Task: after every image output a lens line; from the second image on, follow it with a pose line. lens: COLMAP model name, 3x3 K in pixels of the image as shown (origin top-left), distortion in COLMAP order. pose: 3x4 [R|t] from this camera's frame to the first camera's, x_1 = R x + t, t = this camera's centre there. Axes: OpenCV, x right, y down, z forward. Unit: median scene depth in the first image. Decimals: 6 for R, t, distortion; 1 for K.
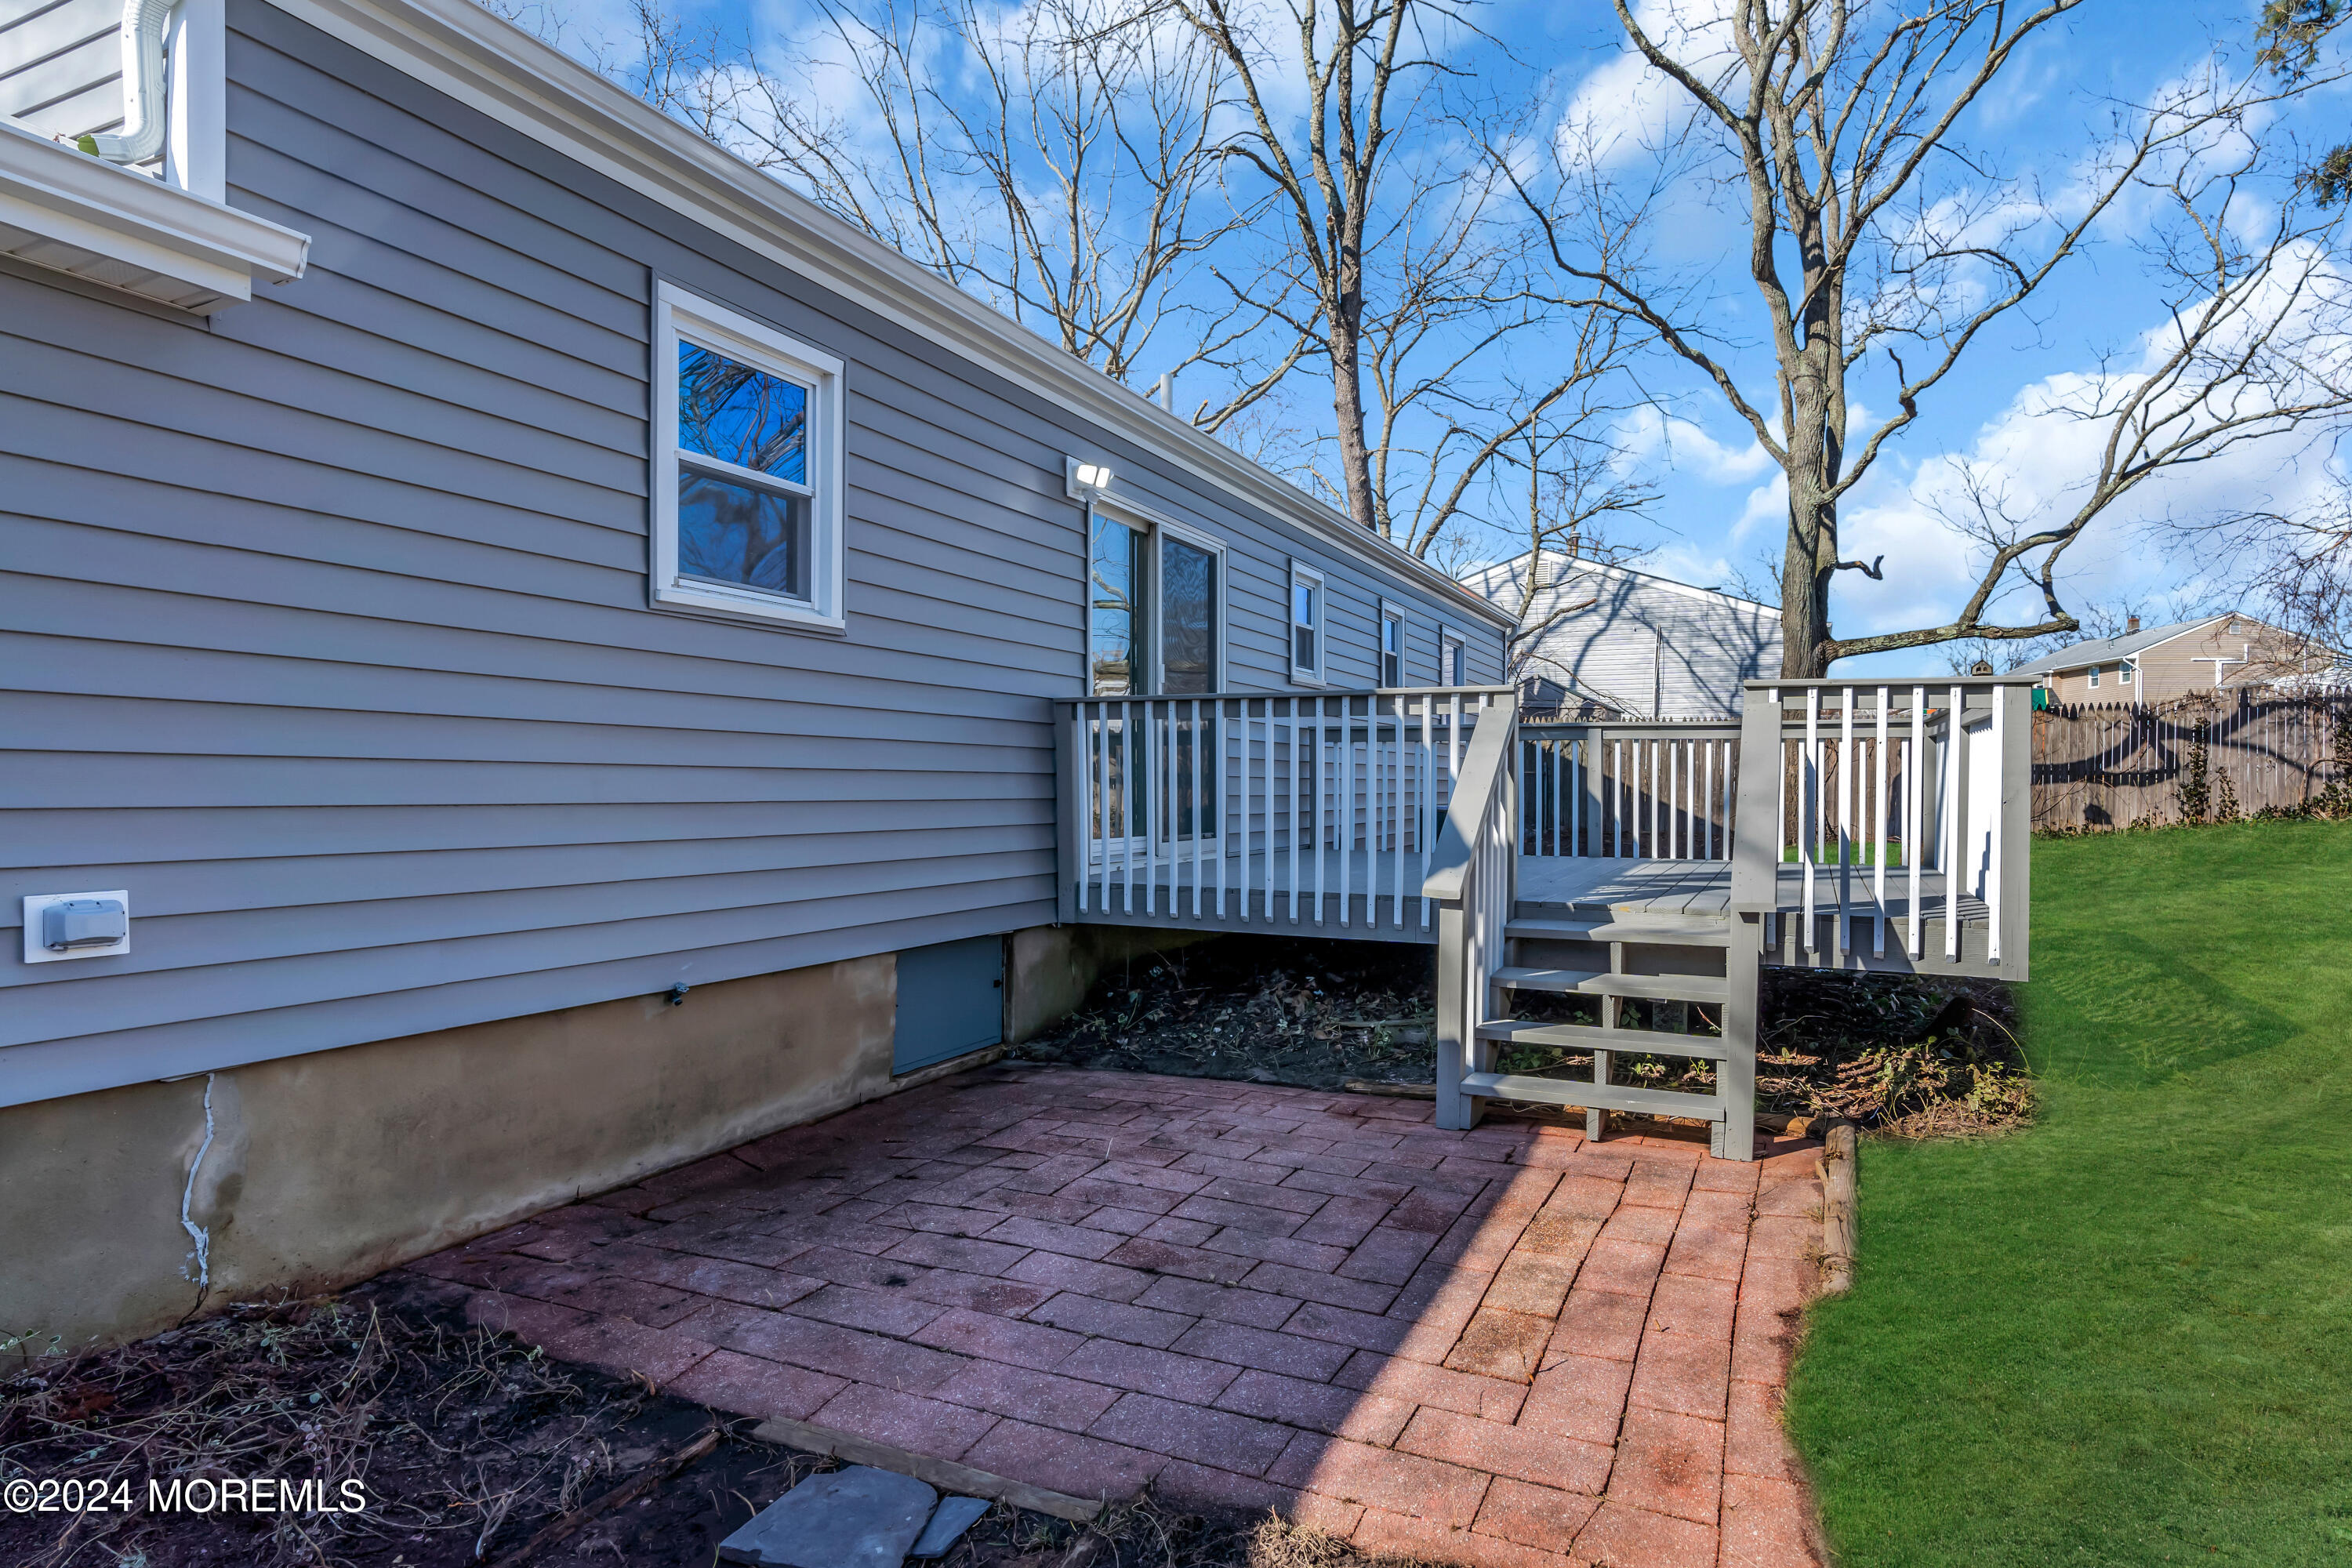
lens RADIAL K [[1294.1, 0, 1178.8], [0, 1294.1, 792.6], [0, 0, 1]] dist [-0.003270, -0.001168]
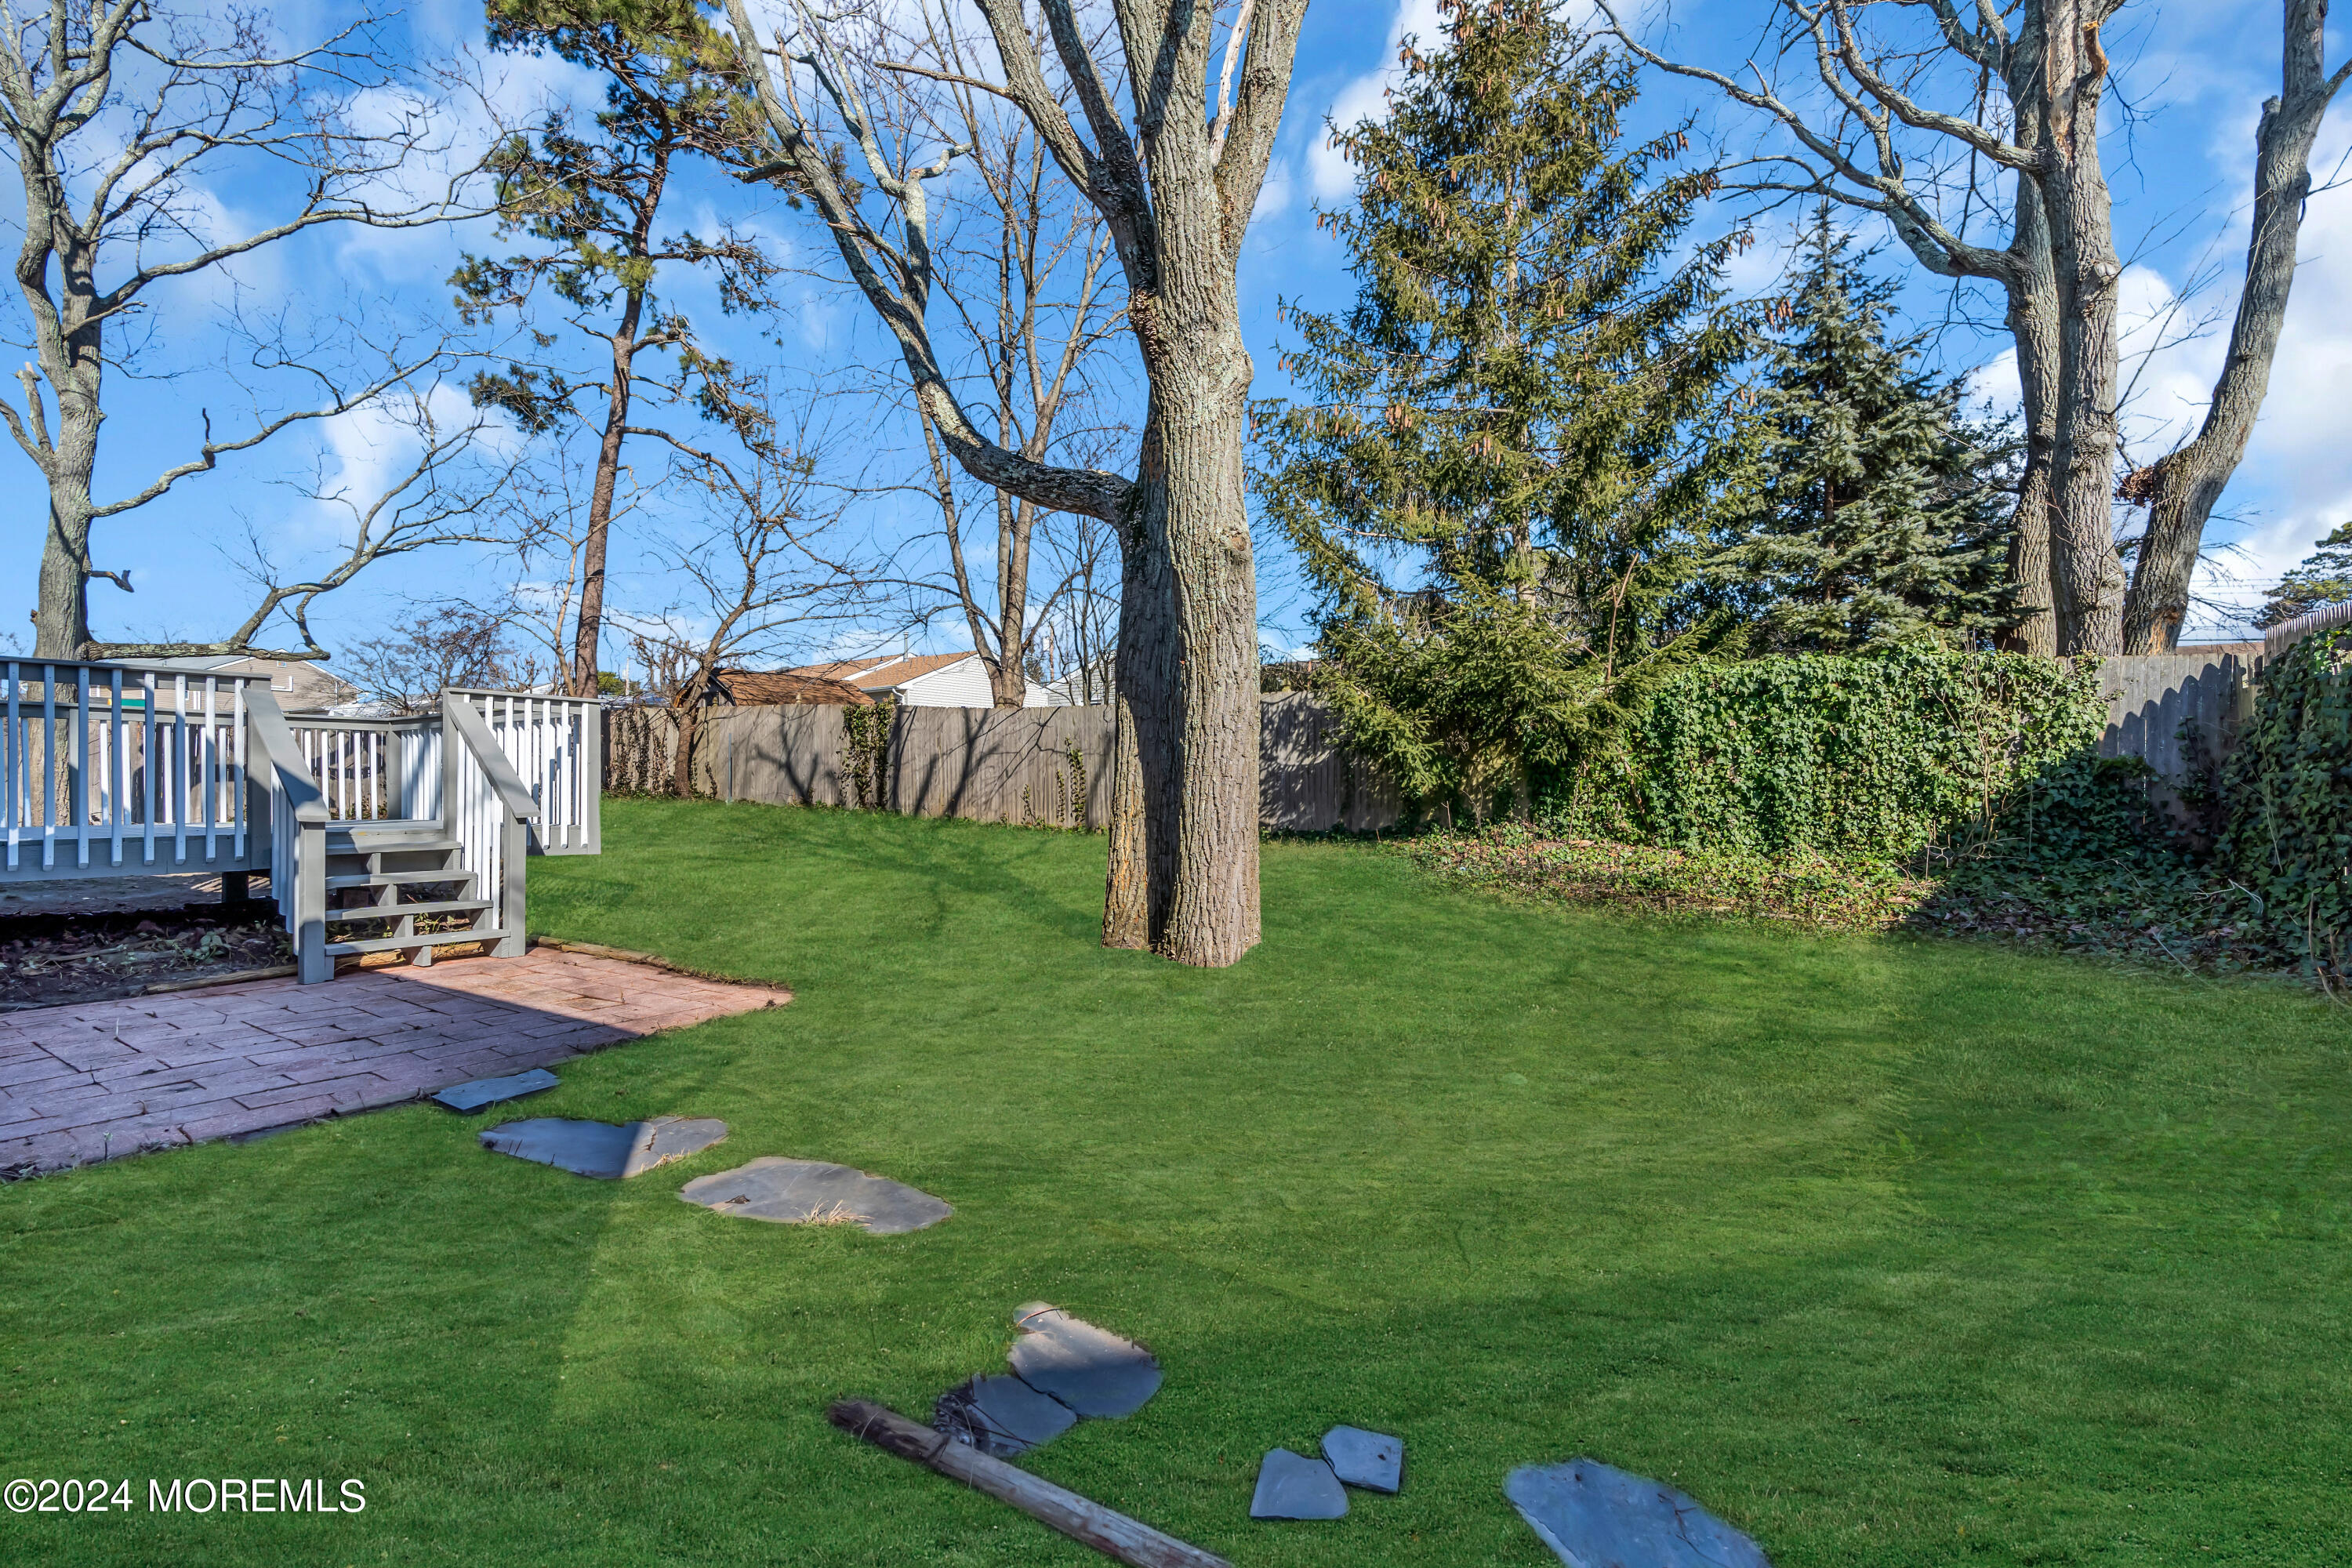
lens RADIAL K [[1049.9, 0, 1174.3], [0, 1049.9, 783.5], [0, 0, 1]] dist [0.000356, 0.000047]
pose [[0.164158, 0.004629, 0.986423, -0.227481], [0.009234, 0.999938, -0.006230, 0.016033], [-0.986391, 0.010132, 0.164105, -0.038569]]
